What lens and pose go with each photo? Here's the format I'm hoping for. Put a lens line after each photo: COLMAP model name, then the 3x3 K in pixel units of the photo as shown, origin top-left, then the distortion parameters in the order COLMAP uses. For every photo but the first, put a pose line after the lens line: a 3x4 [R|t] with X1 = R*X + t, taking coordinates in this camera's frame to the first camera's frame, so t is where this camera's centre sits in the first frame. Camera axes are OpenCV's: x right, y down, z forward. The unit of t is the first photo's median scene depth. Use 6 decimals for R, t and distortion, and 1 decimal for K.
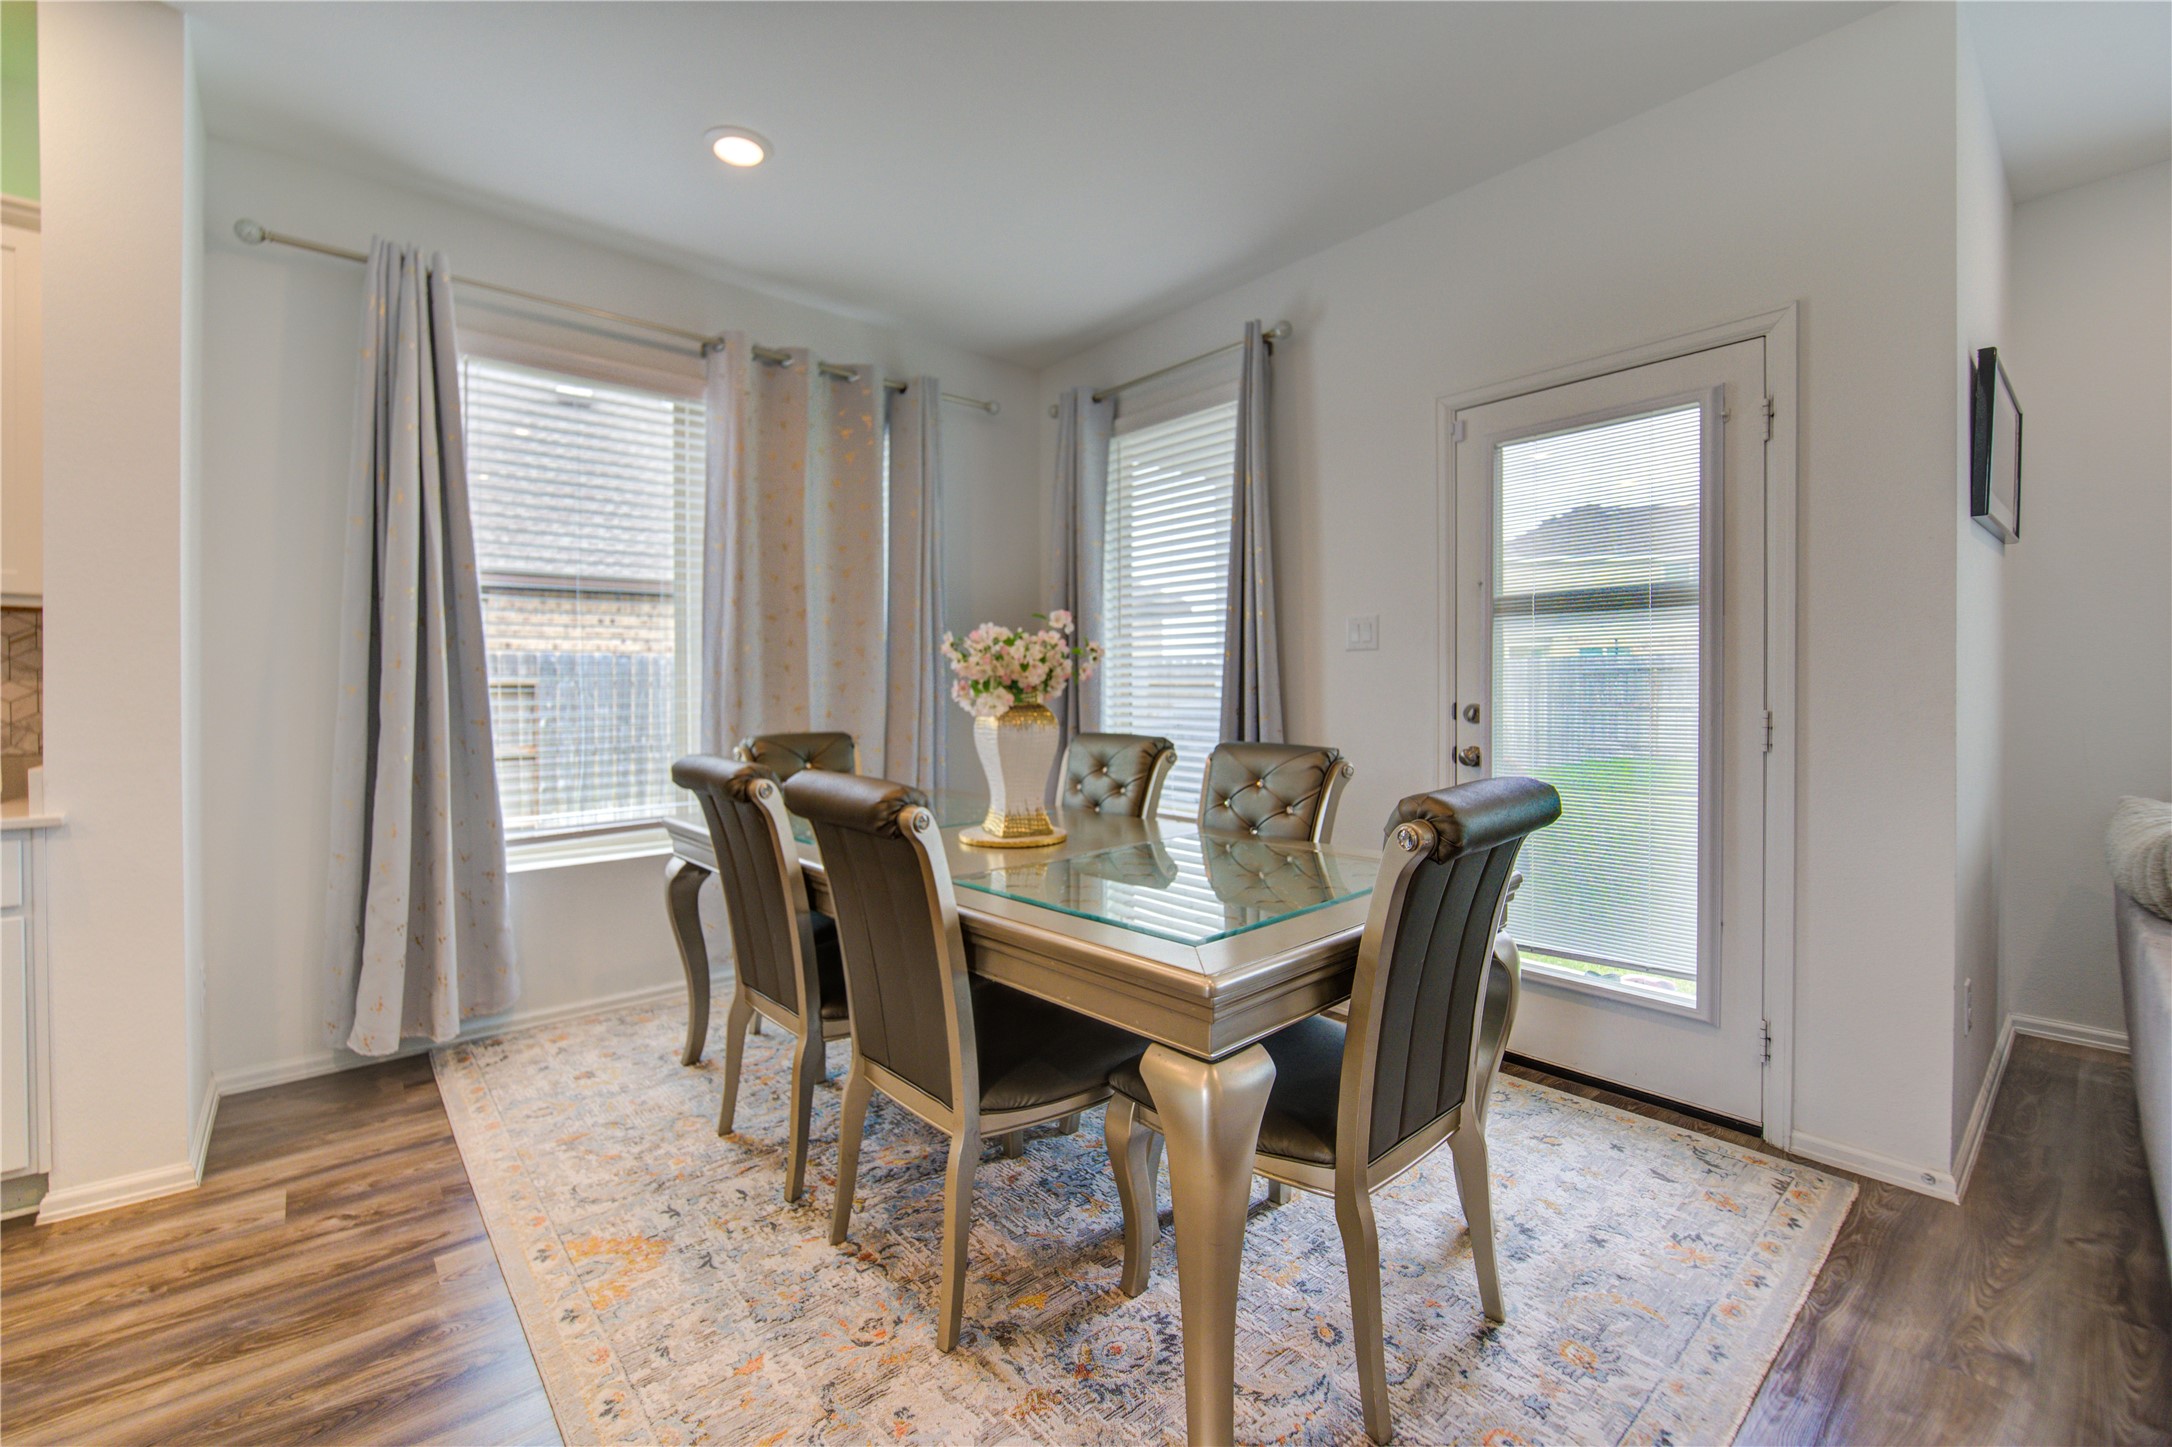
lens RADIAL K [[895.9, 0, 1063.3], [0, 895.9, 698.7], [0, 0, 1]] dist [-0.013277, -0.000270]
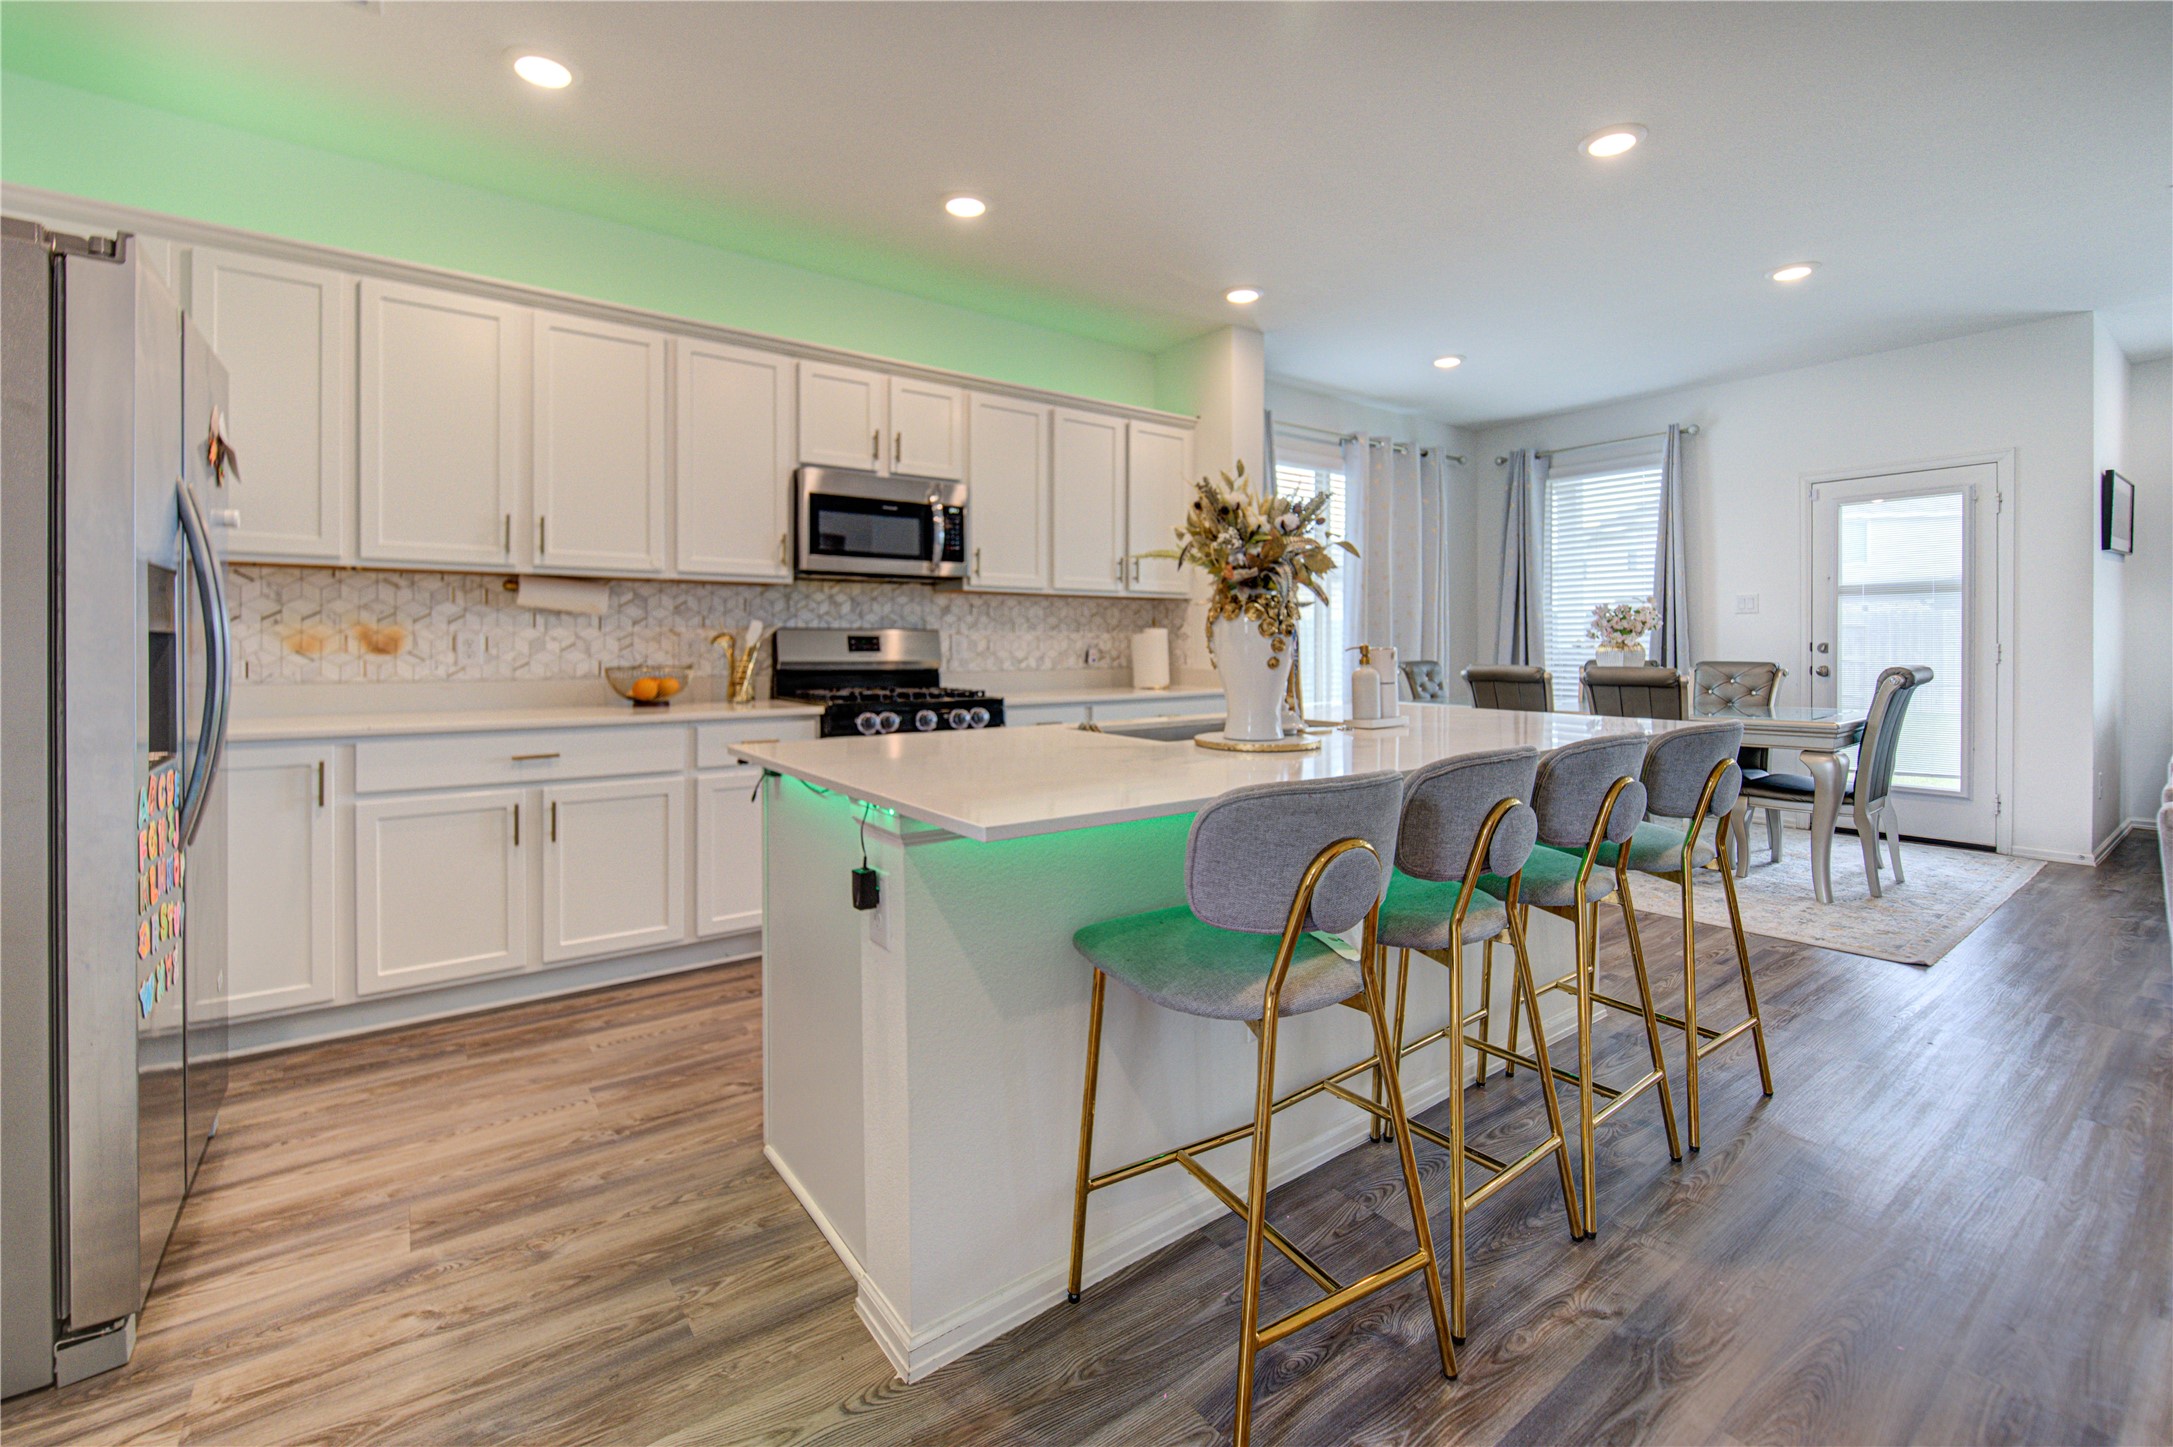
lens RADIAL K [[936.2, 0, 1081.3], [0, 936.2, 655.0], [0, 0, 1]] dist [-0.011887, -0.000421]
pose [[0.998087, -0.001118, -0.061813, -1.189573], [0.001184, 0.999999, 0.001037, 0.033910], [0.061812, -0.001108, 0.998087, -1.265833]]
